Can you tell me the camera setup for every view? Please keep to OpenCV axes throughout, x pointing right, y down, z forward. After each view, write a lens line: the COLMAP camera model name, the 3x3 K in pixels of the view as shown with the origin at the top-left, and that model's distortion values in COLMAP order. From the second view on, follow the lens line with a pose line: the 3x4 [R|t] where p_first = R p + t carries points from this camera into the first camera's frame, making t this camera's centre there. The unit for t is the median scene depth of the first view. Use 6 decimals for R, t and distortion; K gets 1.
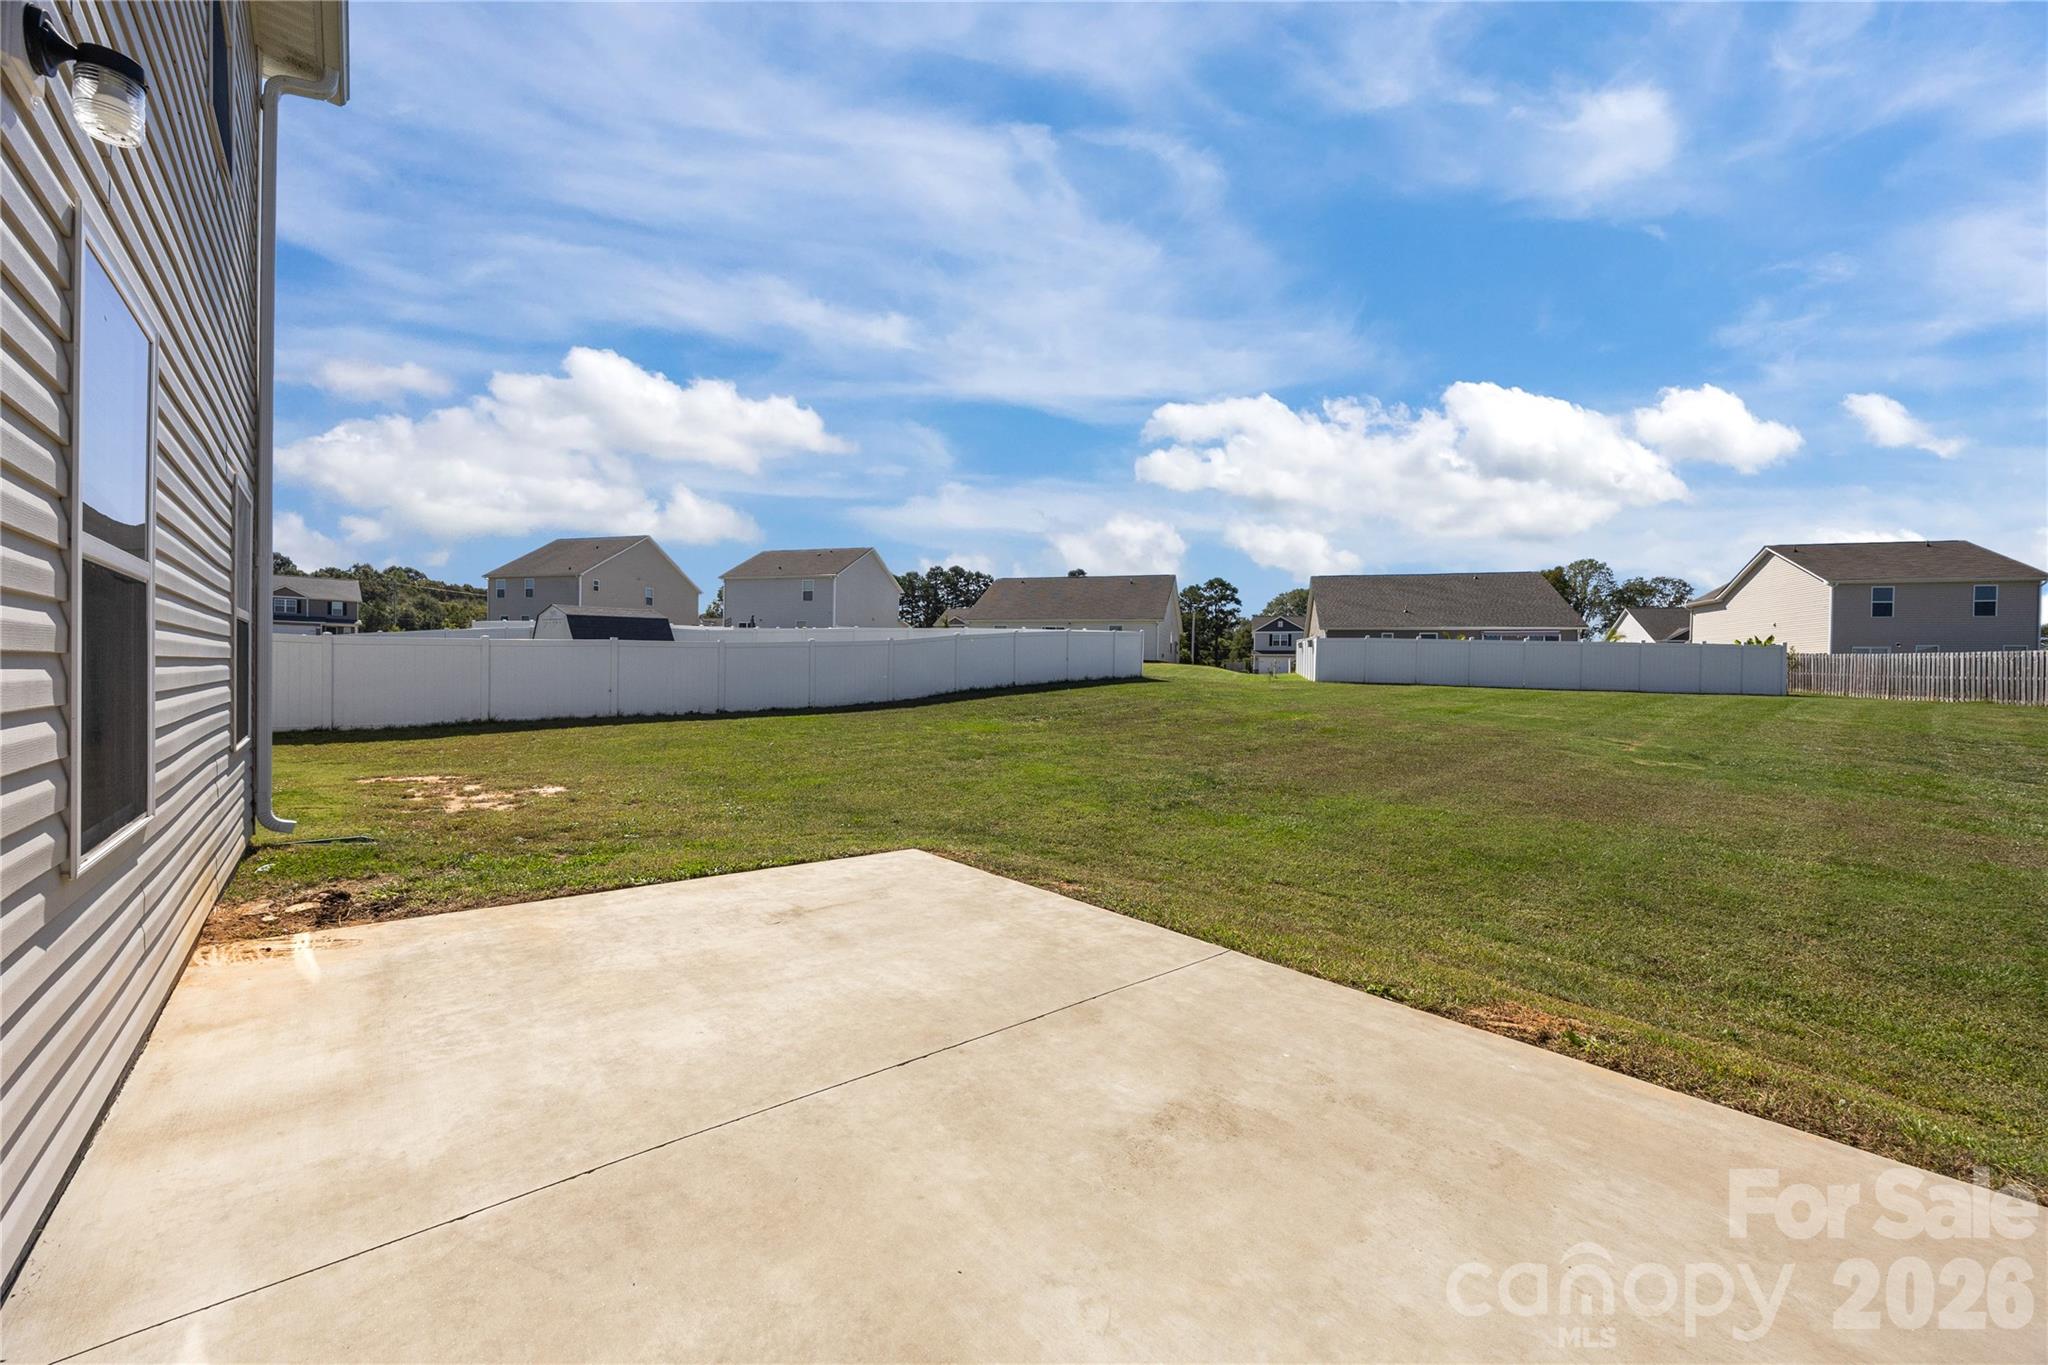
lens RADIAL K [[784.2, 0, 1020.5], [0, 784.2, 677.0], [0, 0, 1]] dist [-0.001339, 0.000045]
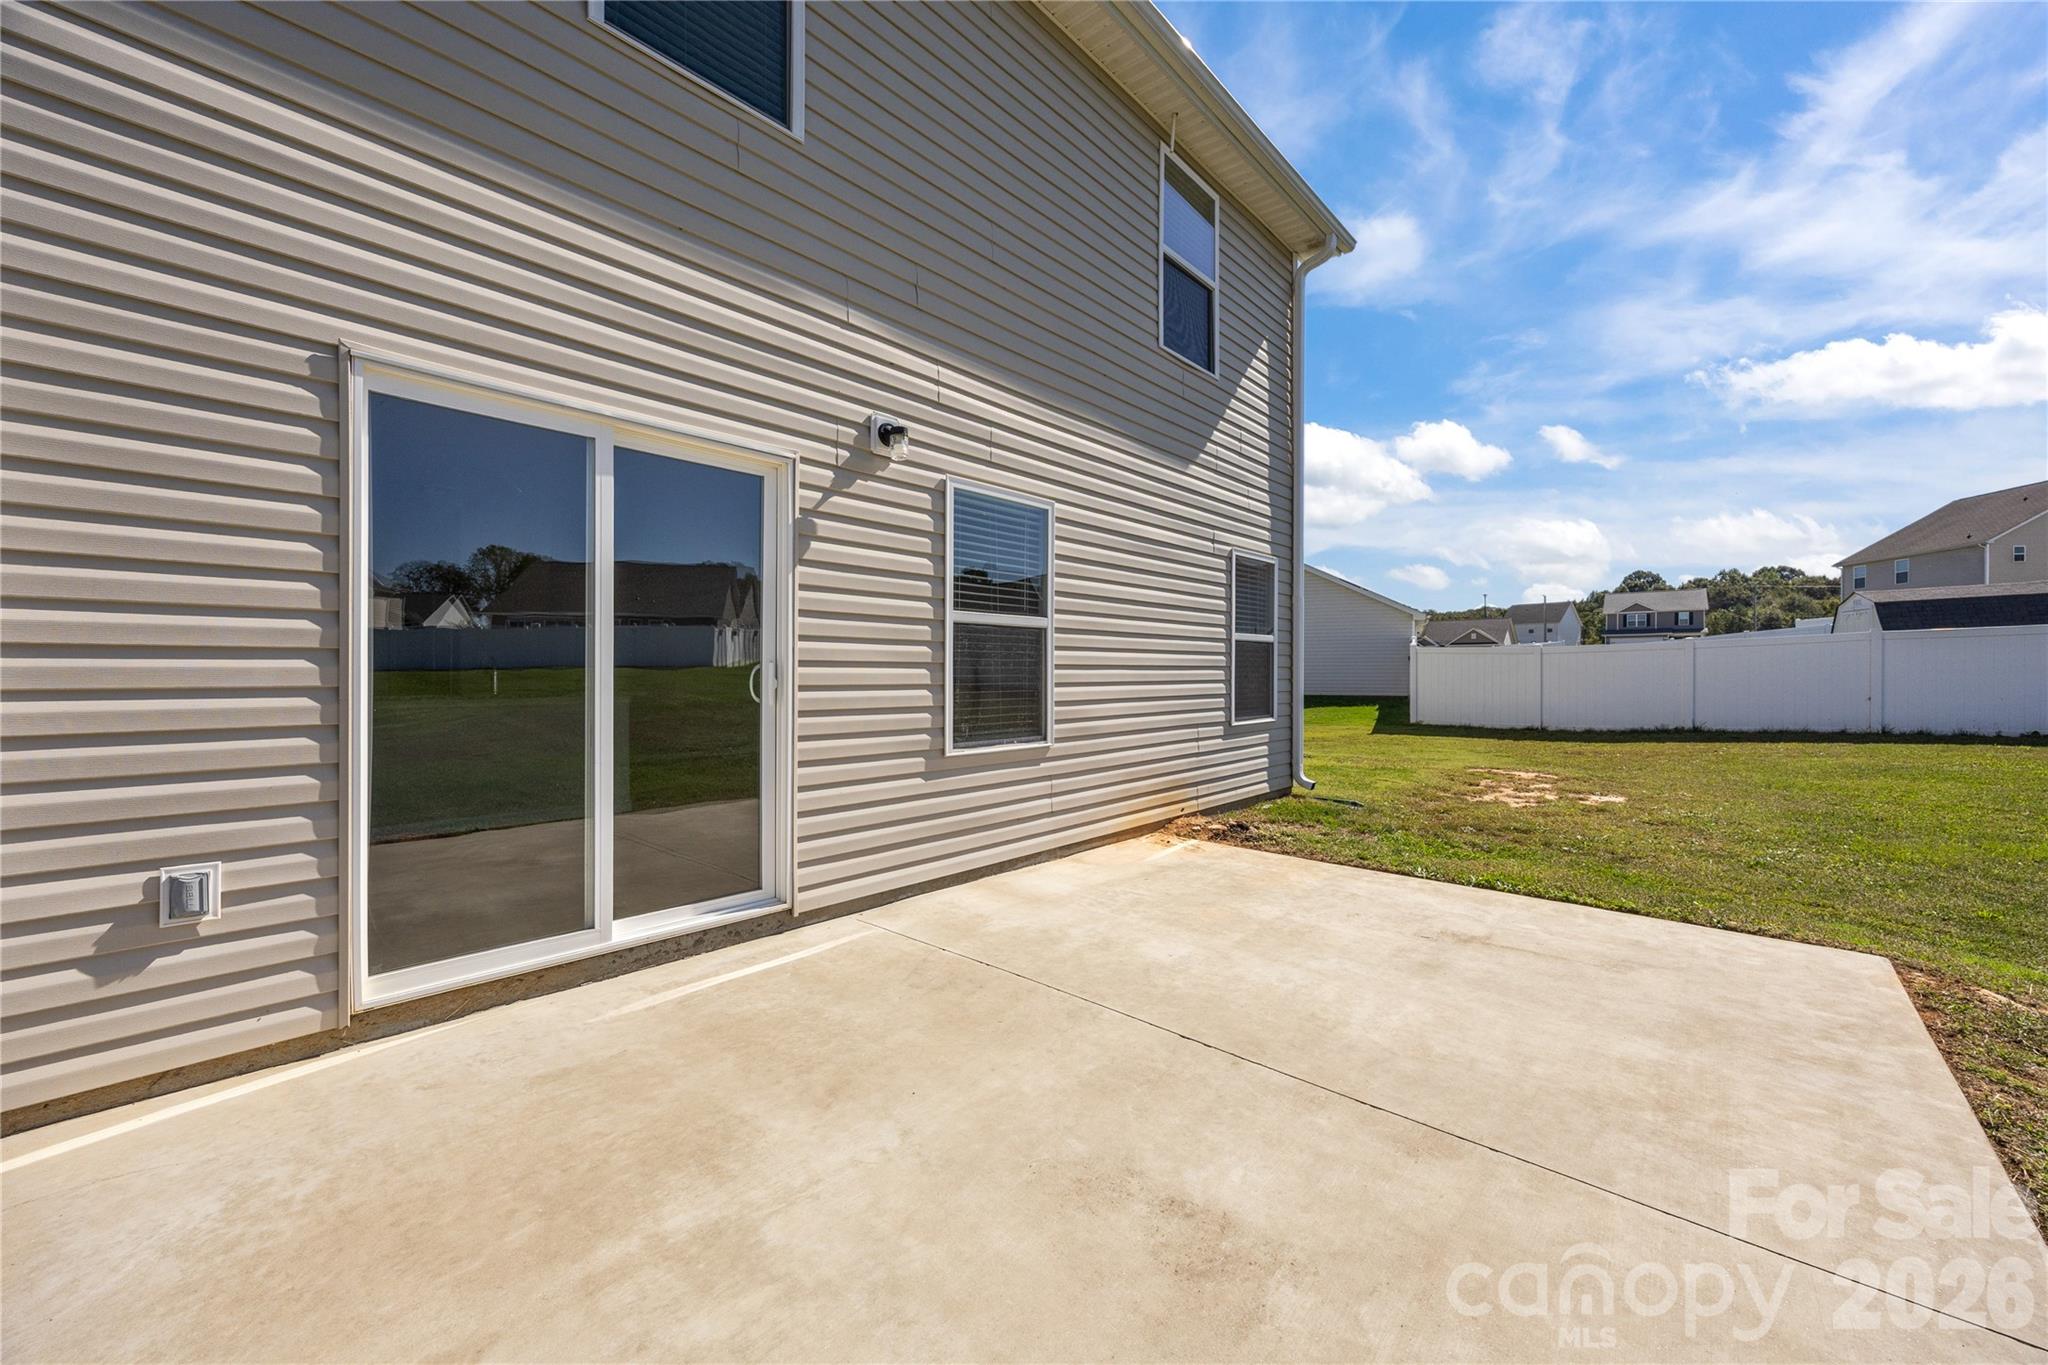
lens RADIAL K [[786.8, 0, 1029.0], [0, 786.8, 674.7], [0, 0, 1]] dist [-0.001654, -0.000219]
pose [[0.128185, -0.018165, -0.991584, 0.569248], [0.003038, 0.999835, -0.017923, 0.023030], [0.991746, -0.000715, 0.128219, 0.440624]]
